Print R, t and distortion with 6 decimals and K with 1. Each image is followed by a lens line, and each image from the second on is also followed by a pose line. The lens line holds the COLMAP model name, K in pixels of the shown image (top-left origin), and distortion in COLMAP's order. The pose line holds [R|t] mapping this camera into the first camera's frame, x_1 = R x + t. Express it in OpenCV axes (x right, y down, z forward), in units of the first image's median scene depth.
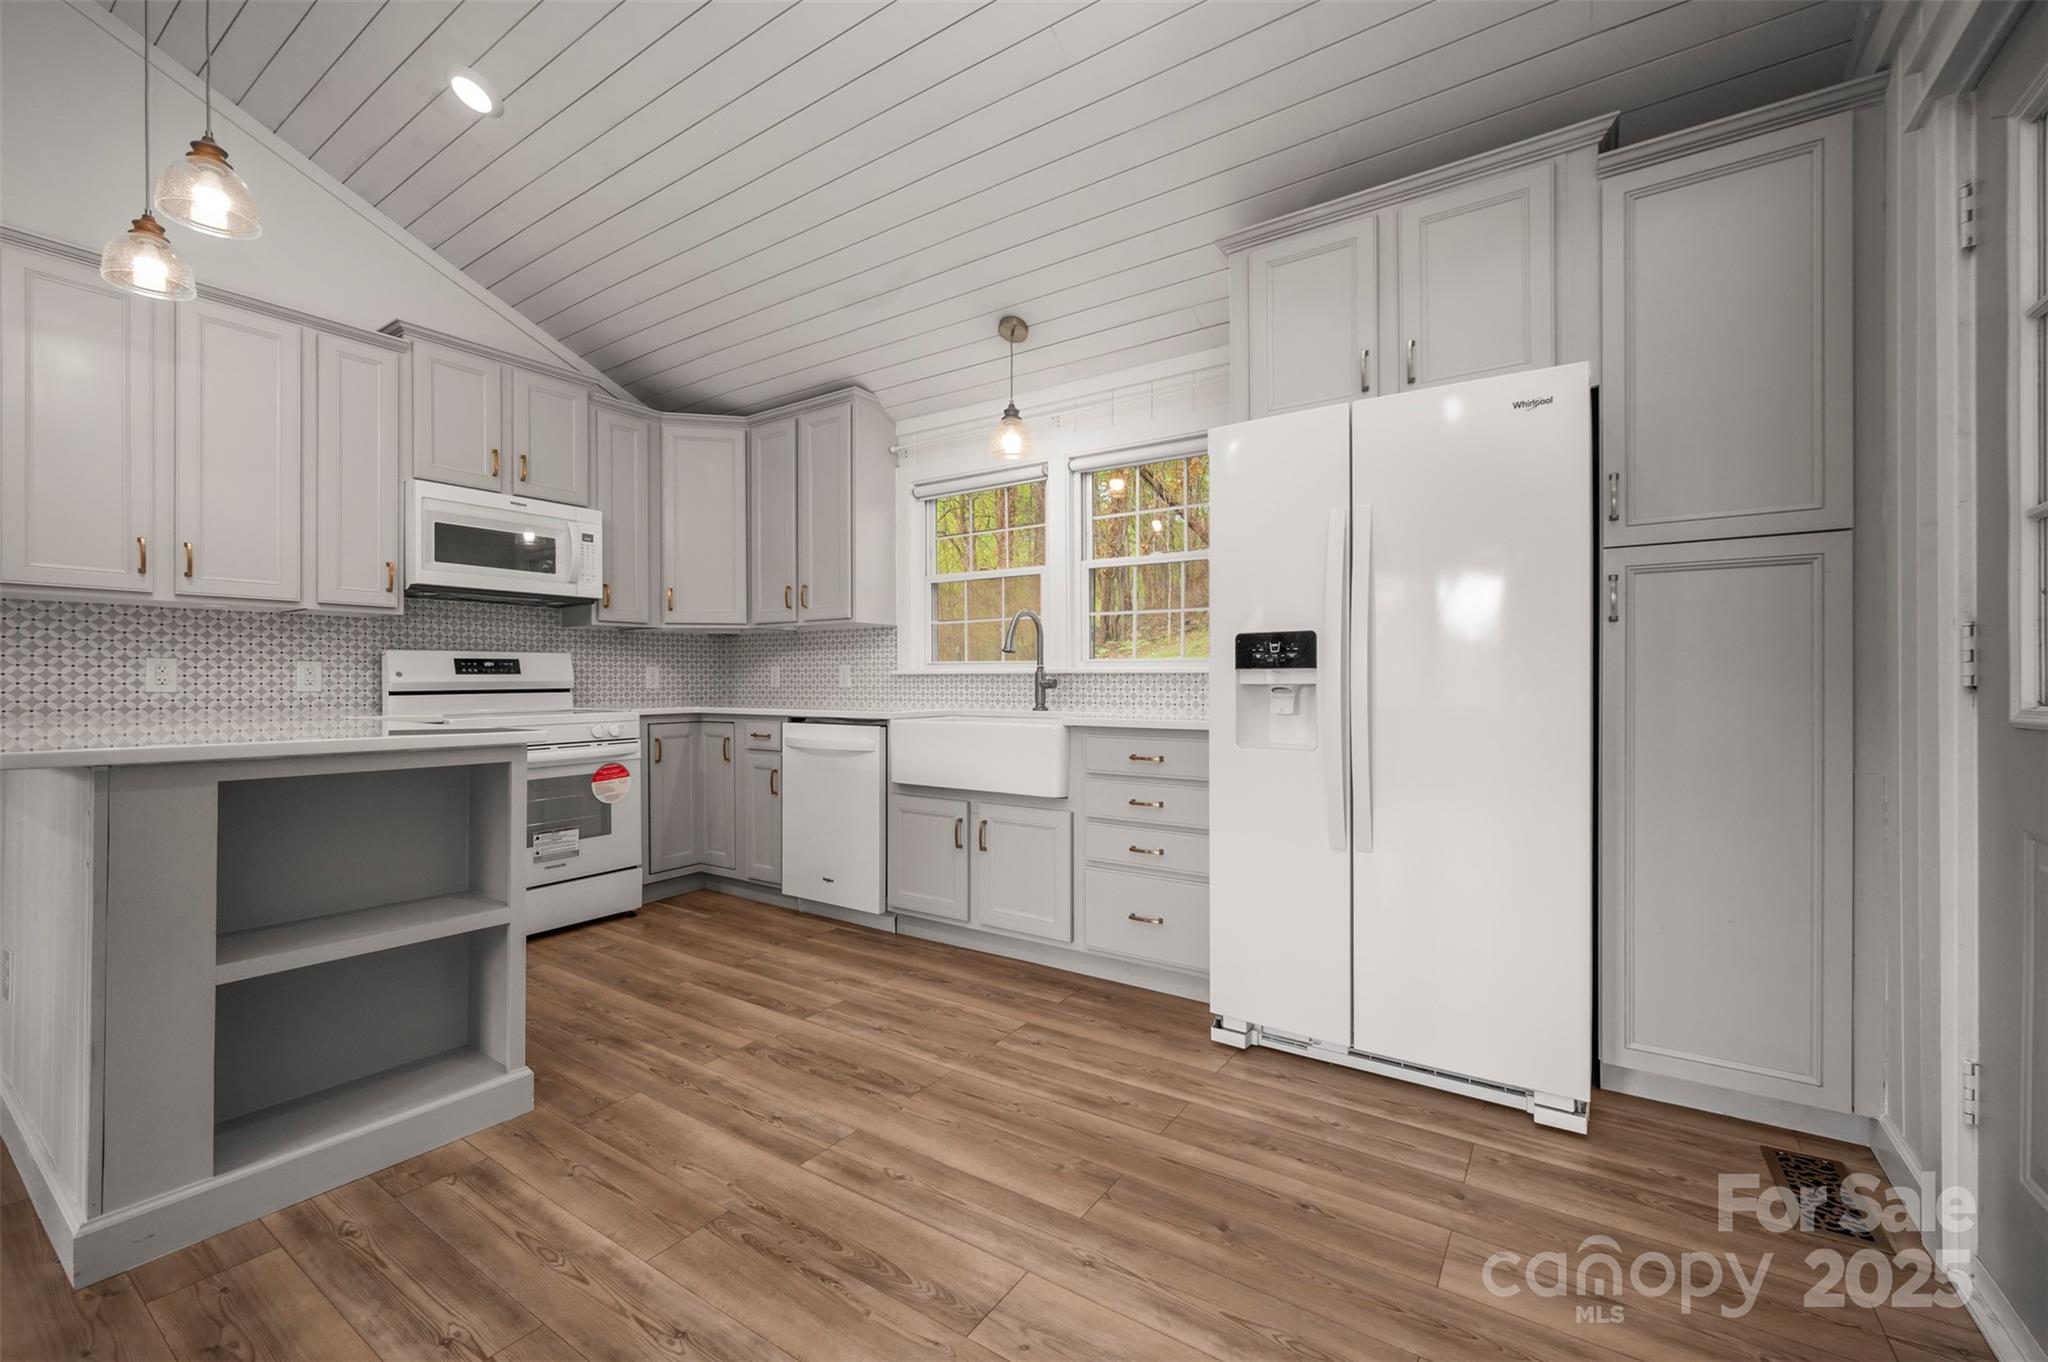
lens RADIAL K [[836.9, 0, 1043.1], [0, 836.9, 680.9], [0, 0, 1]] dist [-0.002002, -0.001657]
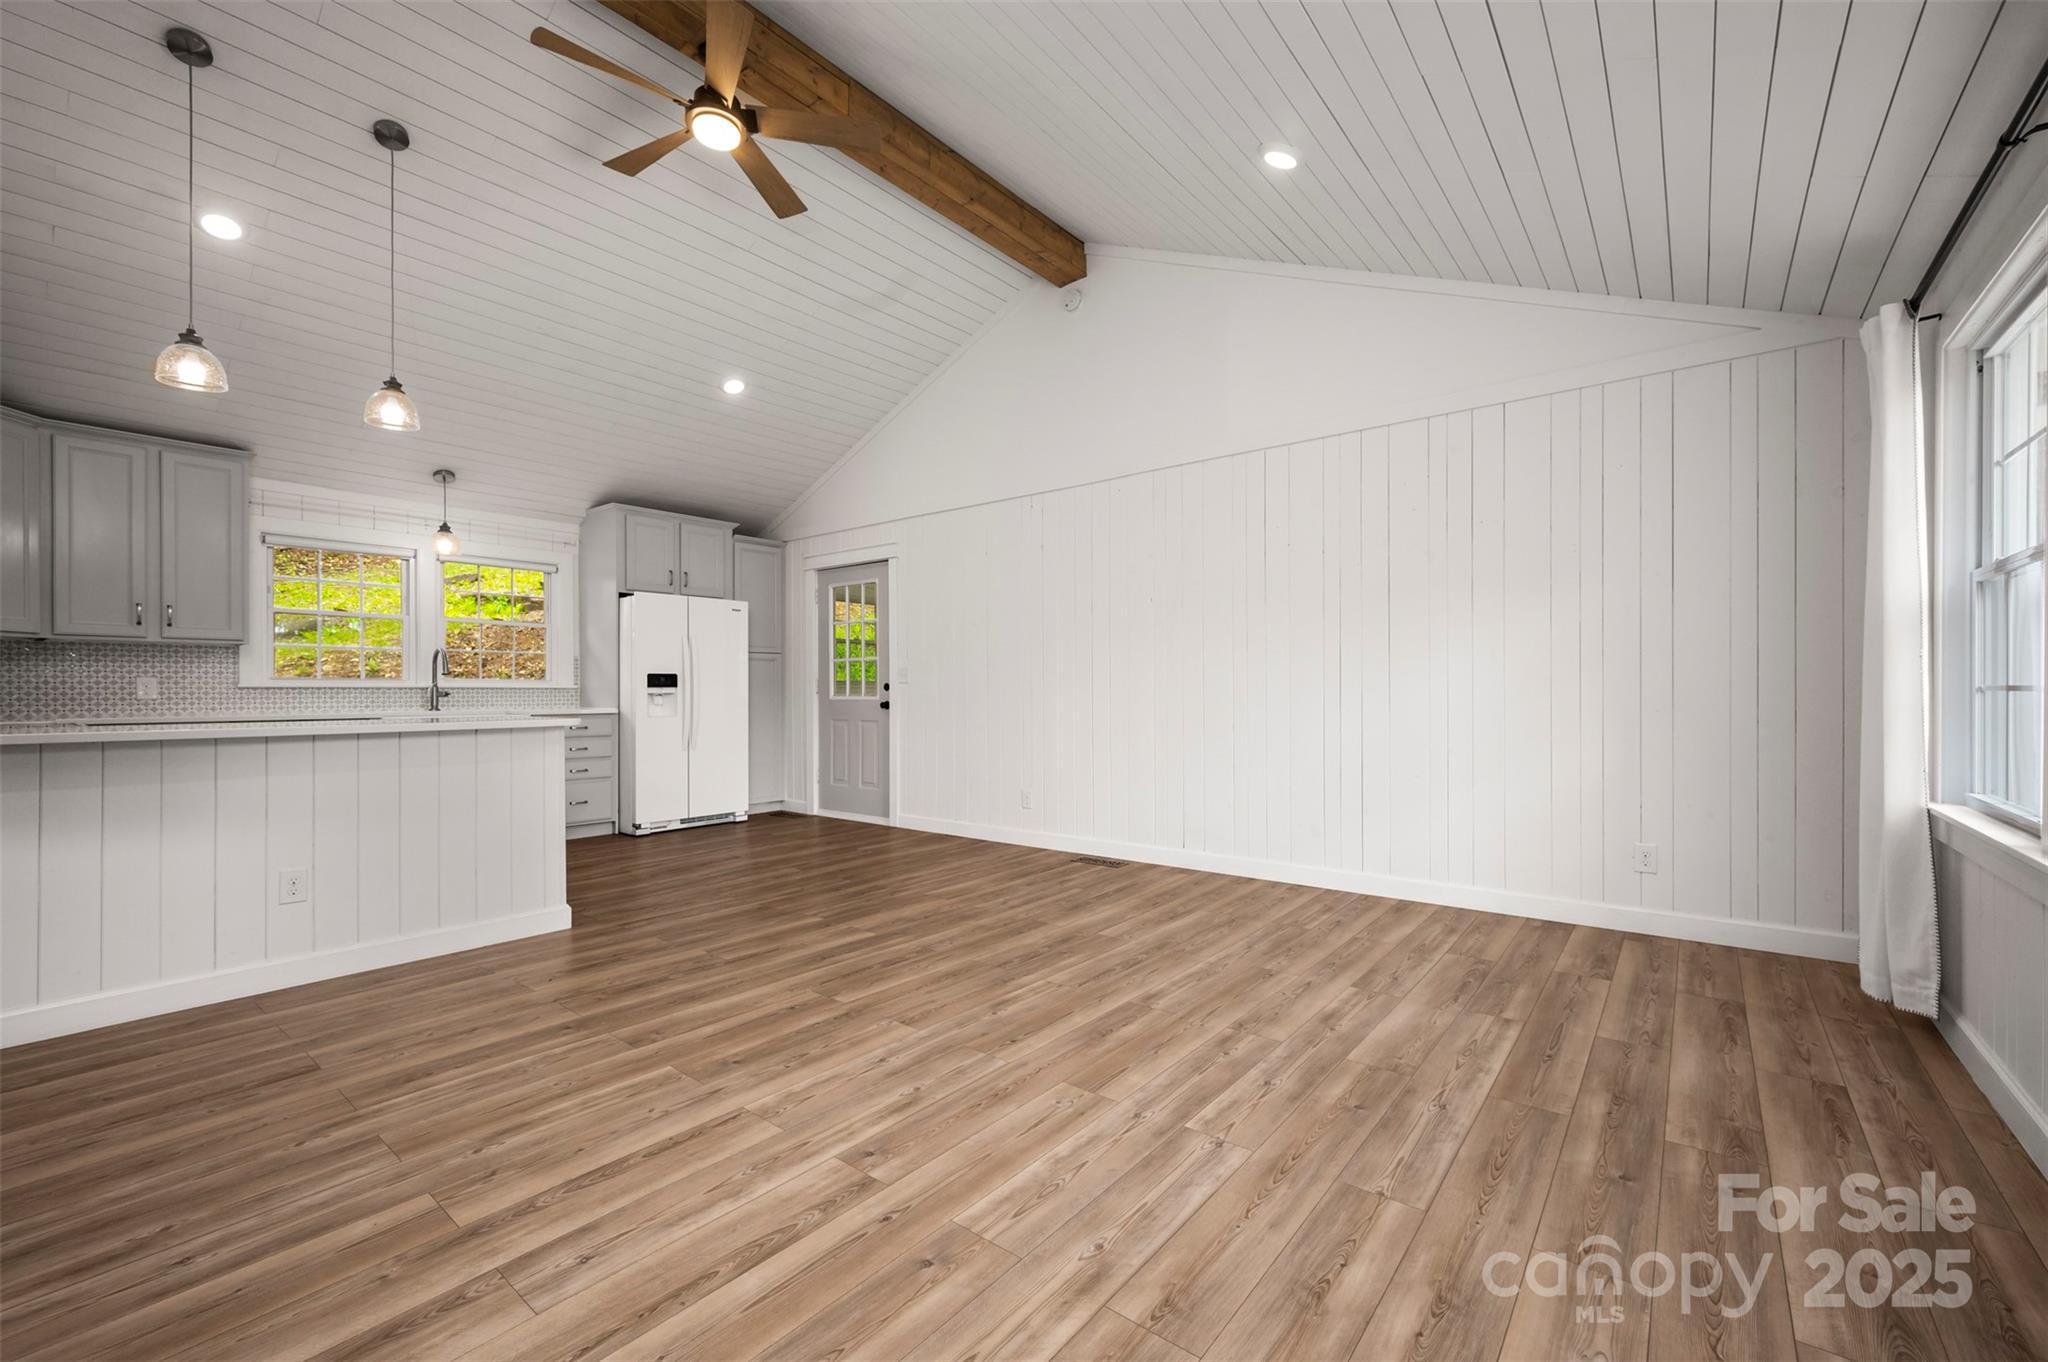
lens RADIAL K [[836.9, 0, 1043.8], [0, 836.9, 692.7], [0, 0, 1]] dist [-0.002002, -0.001657]
pose [[0.070200, -0.004243, 0.997524, -1.827776], [-0.002653, 0.999987, 0.004440, -0.009789], [-0.997529, -0.002958, 0.070187, -0.324661]]
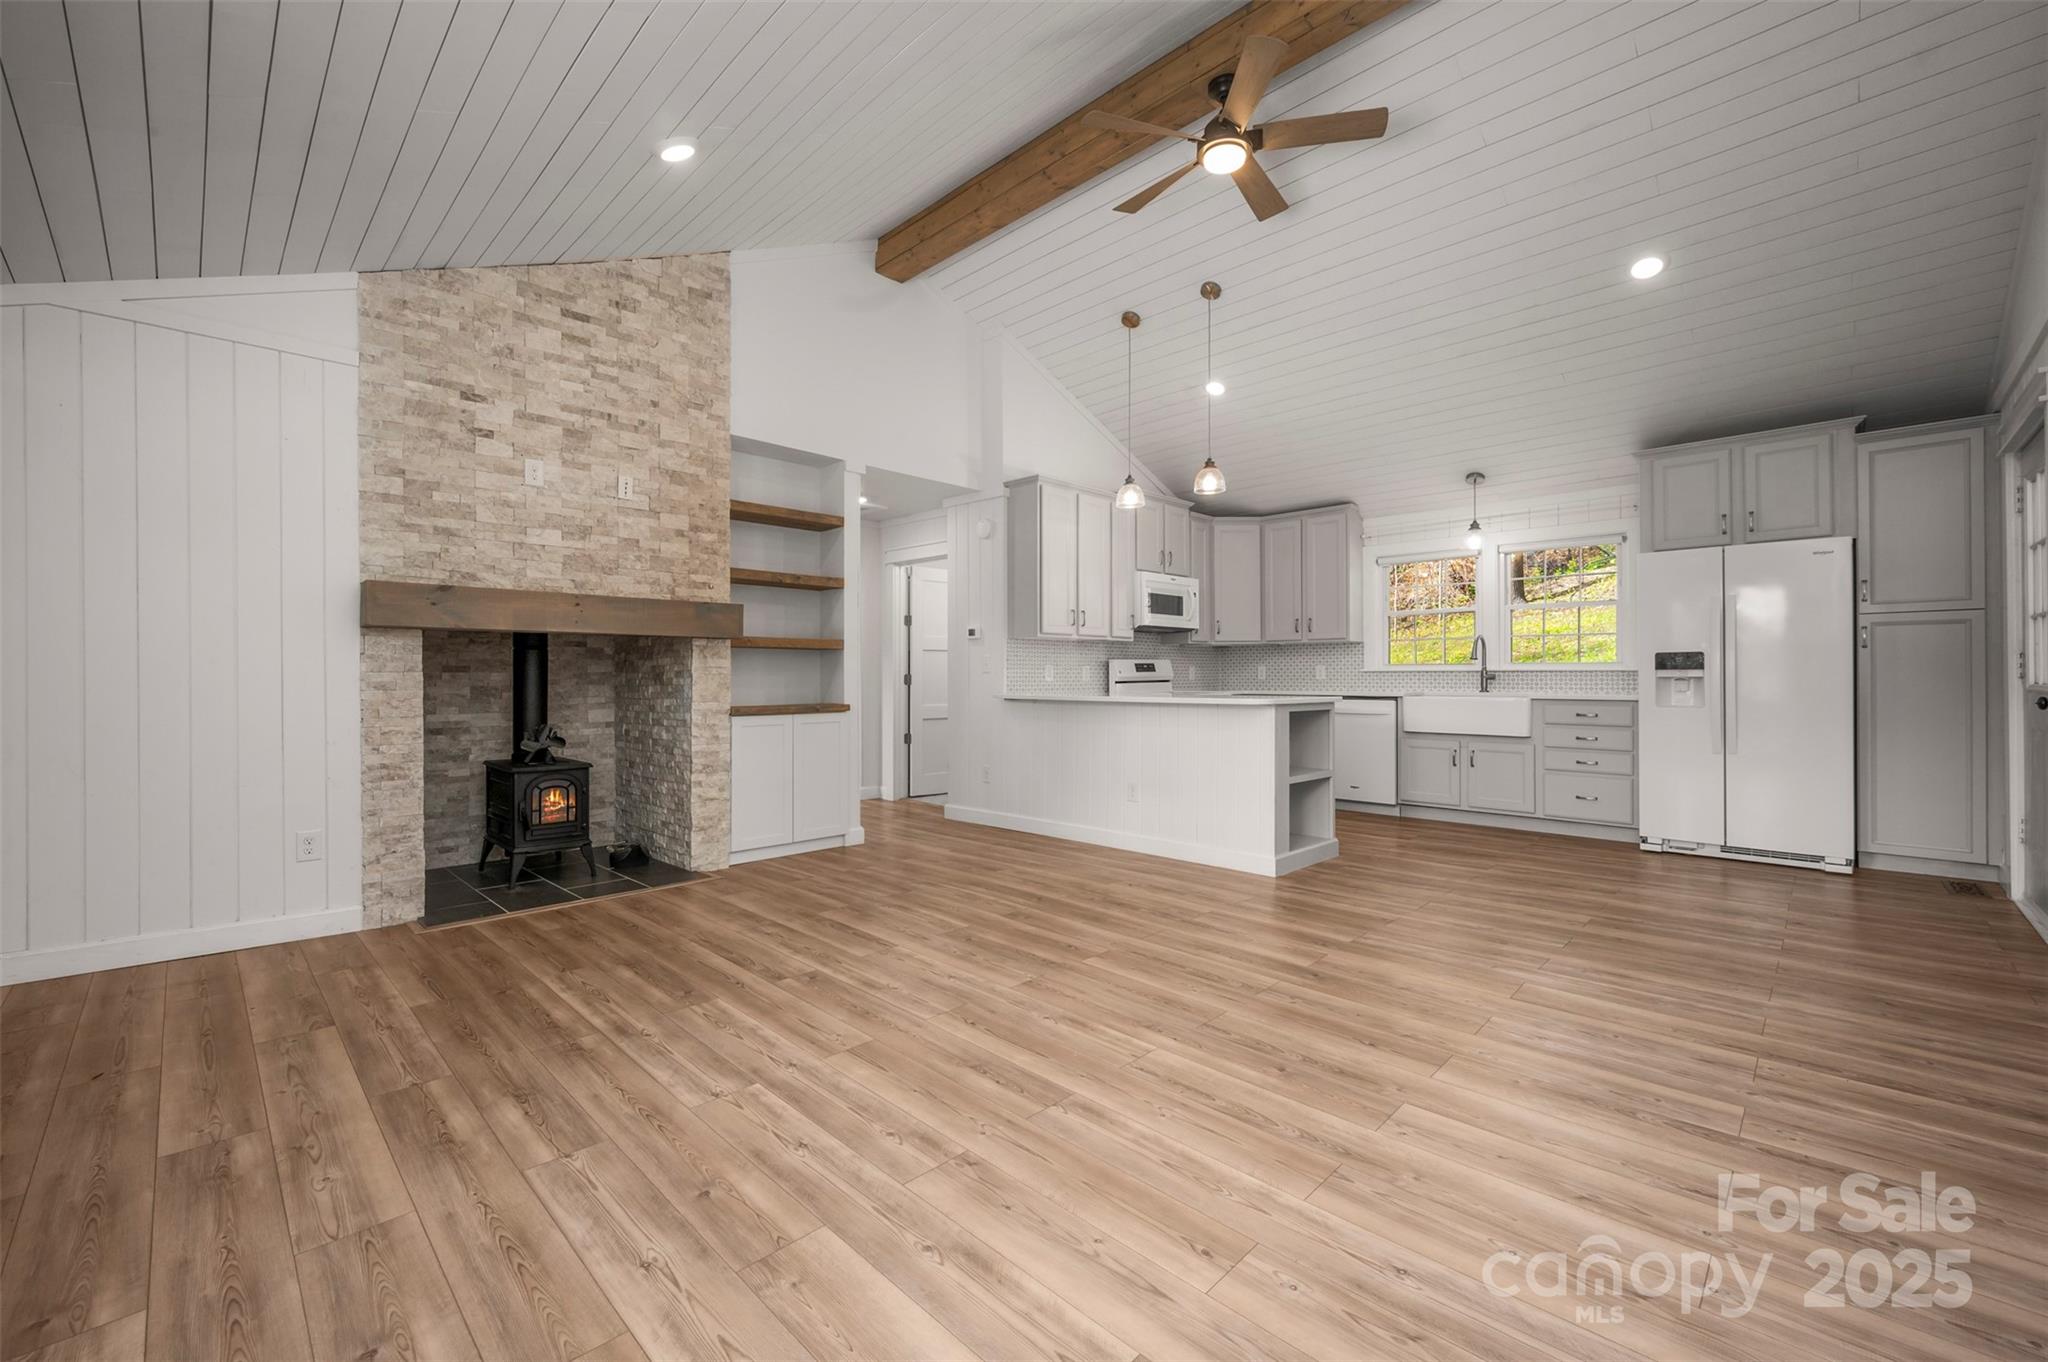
lens RADIAL K [[836.9, 0, 1029.2], [0, 836.9, 669.3], [0, 0, 1]] dist [-0.002002, -0.001657]
pose [[0.983388, -0.005163, -0.181445, -0.754252], [0.005196, 0.999986, -0.000289, -0.018597], [0.181444, -0.000658, 0.983401, -1.085709]]
